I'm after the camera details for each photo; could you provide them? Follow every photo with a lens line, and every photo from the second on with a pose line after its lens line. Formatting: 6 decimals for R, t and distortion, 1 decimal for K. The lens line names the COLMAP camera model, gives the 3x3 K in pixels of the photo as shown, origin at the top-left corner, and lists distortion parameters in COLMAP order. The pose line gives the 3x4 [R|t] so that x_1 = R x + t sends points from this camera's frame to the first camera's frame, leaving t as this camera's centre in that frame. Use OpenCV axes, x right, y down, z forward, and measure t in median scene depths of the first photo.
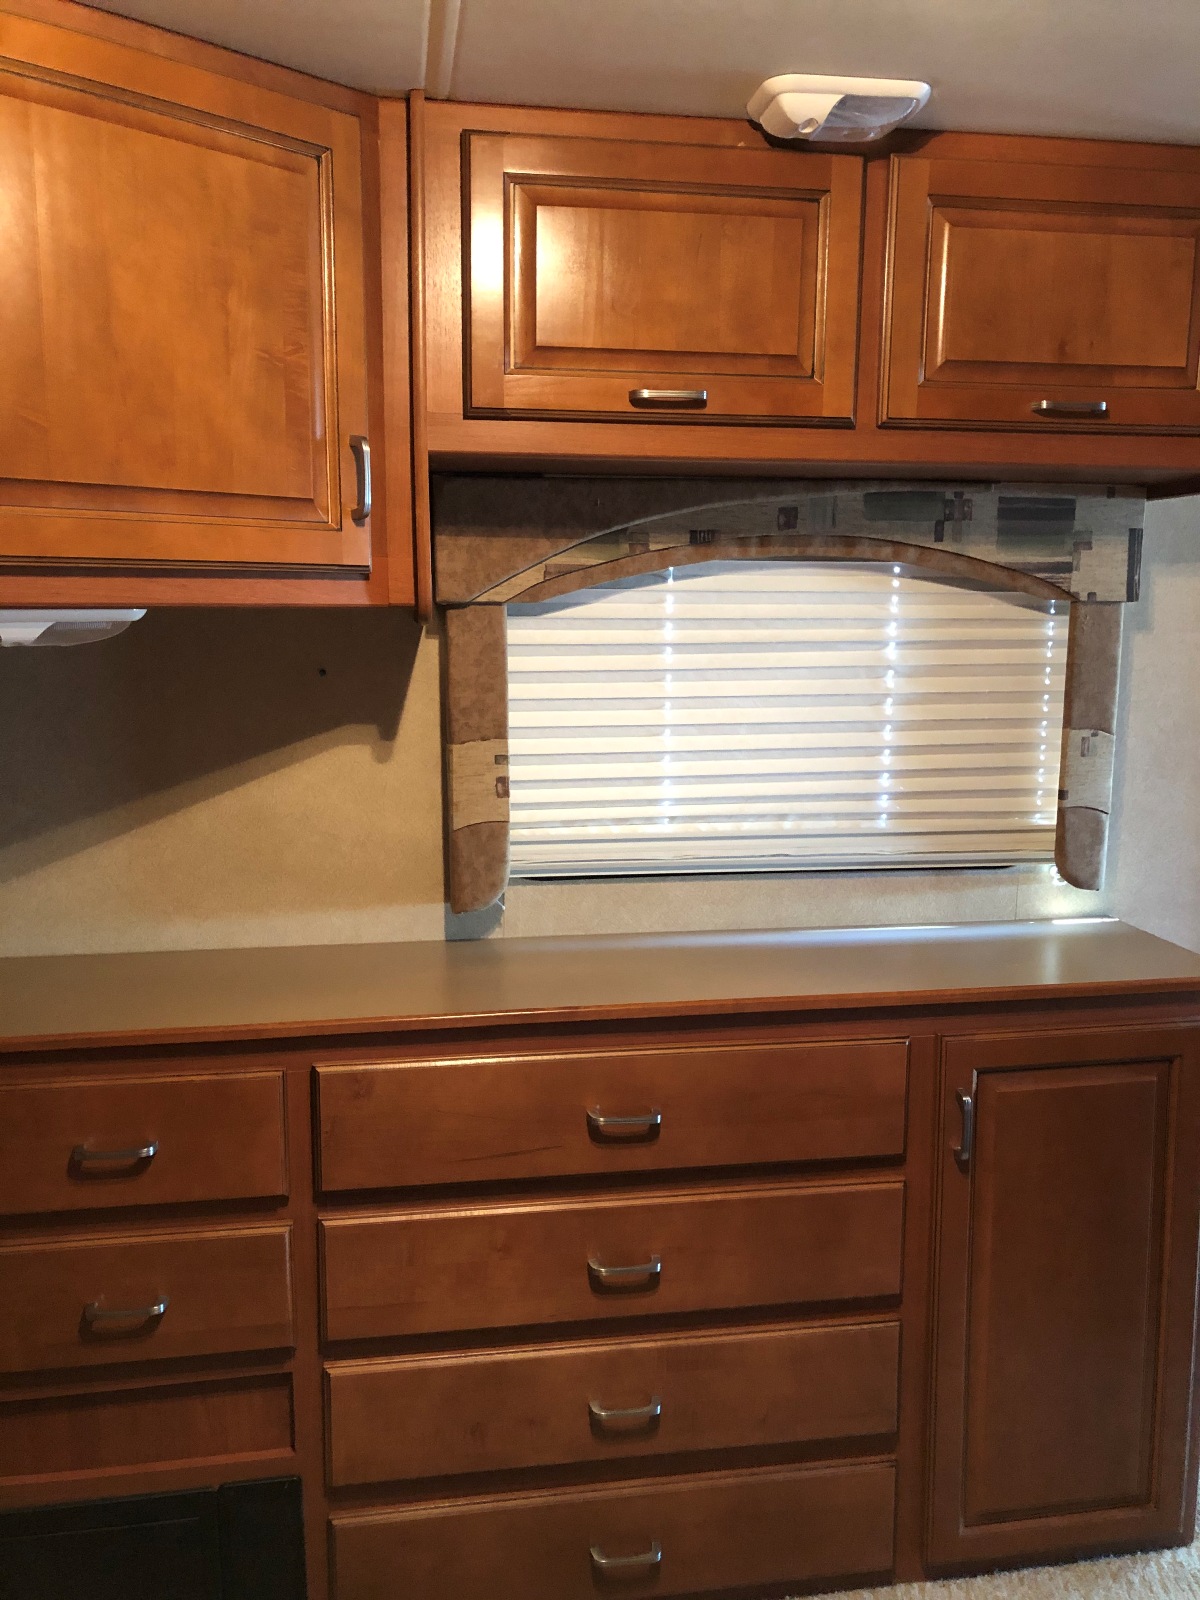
lens RADIAL K [[1322.3, 0, 600.1], [0, 1322.3, 769.3], [0, 0, 1]] dist [-0.000504, 0.013709]
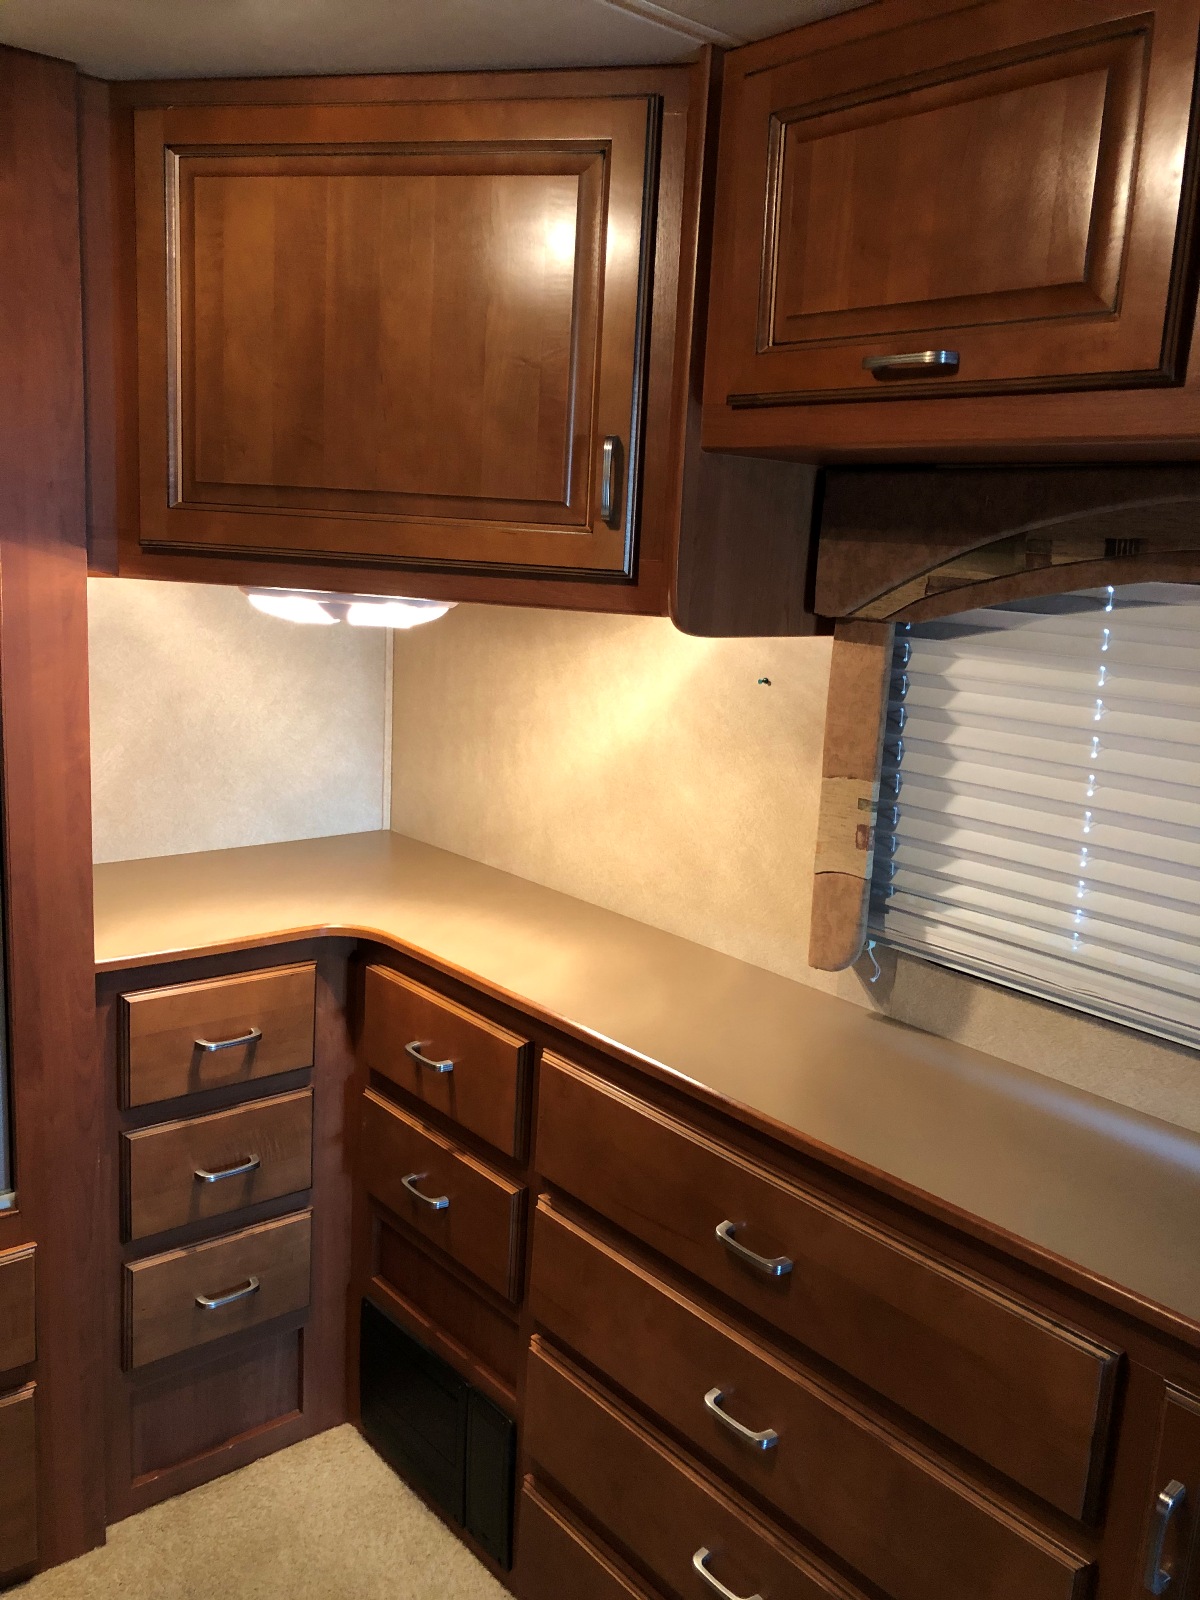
lens RADIAL K [[1322.3, 0, 600.1], [0, 1322.3, 769.3], [0, 0, 1]] dist [-0.000504, 0.013709]
pose [[0.525873, 0.170299, -0.833340, 0.547435], [-0.153376, 0.982677, 0.104030, -0.093012], [0.836620, 0.073108, 0.542883, 0.404215]]
